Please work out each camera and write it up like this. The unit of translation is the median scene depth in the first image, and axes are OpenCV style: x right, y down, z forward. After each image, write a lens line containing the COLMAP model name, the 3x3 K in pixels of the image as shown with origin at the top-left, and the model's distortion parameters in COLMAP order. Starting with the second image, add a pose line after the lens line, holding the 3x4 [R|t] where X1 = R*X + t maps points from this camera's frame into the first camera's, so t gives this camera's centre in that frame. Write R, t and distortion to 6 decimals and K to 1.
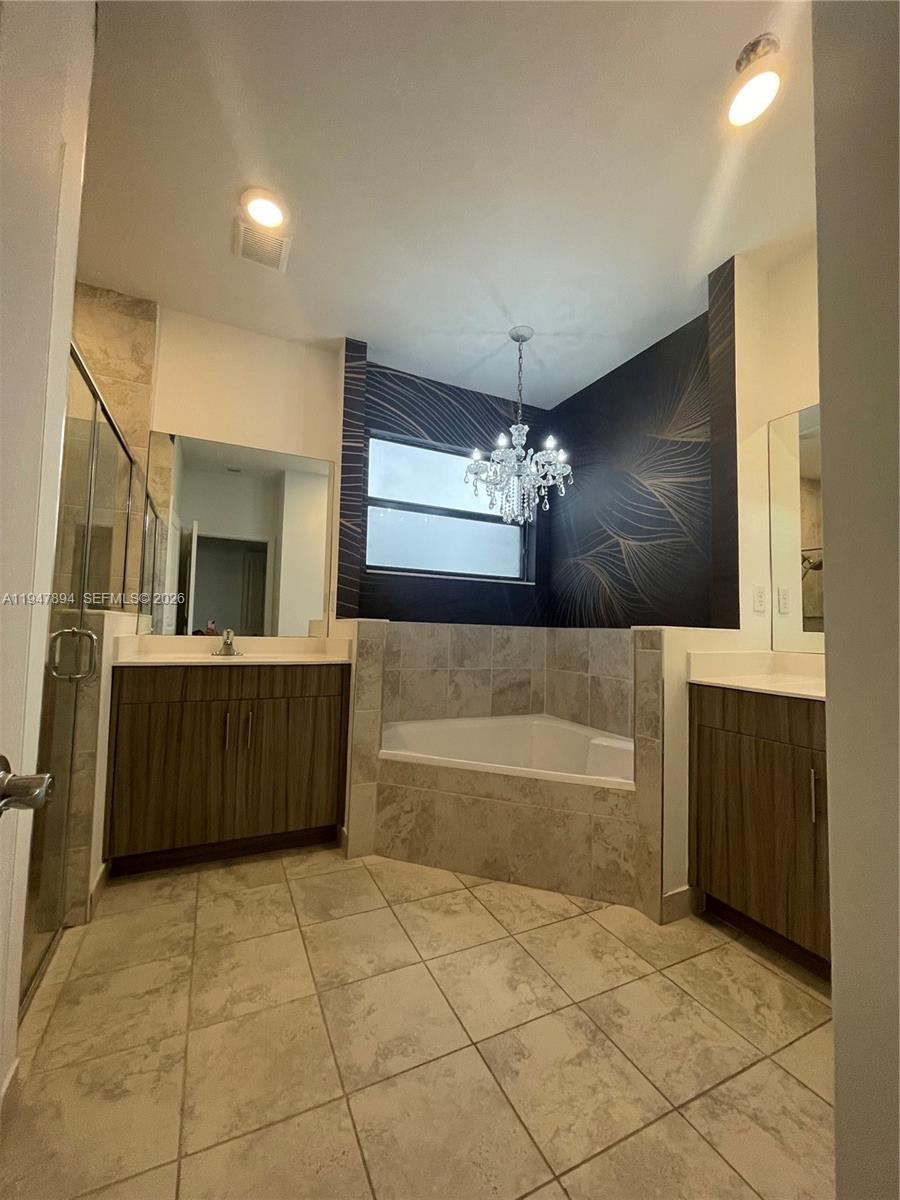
lens RADIAL K [[484.6, 0, 450.1], [0, 484.6, 600.0], [0, 0, 1]] dist [-0.008486, 0.000744]
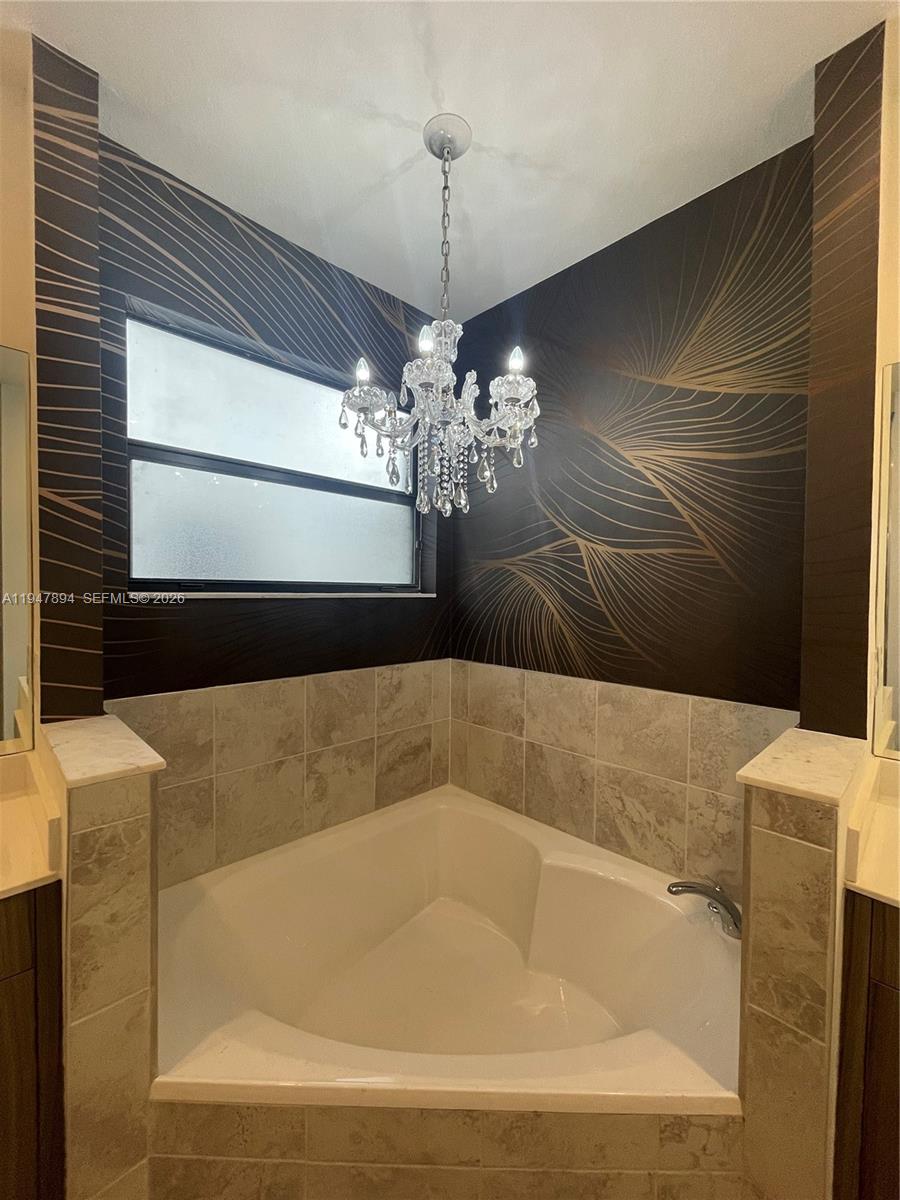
lens RADIAL K [[484.6, 0, 449.2], [0, 484.6, 601.7], [0, 0, 1]] dist [-0.008486, 0.000744]
pose [[0.948279, -0.022286, 0.316654, -0.021112], [-0.004936, 0.996377, 0.084906, -0.098719], [-0.317399, -0.082078, 0.944733, 0.442958]]
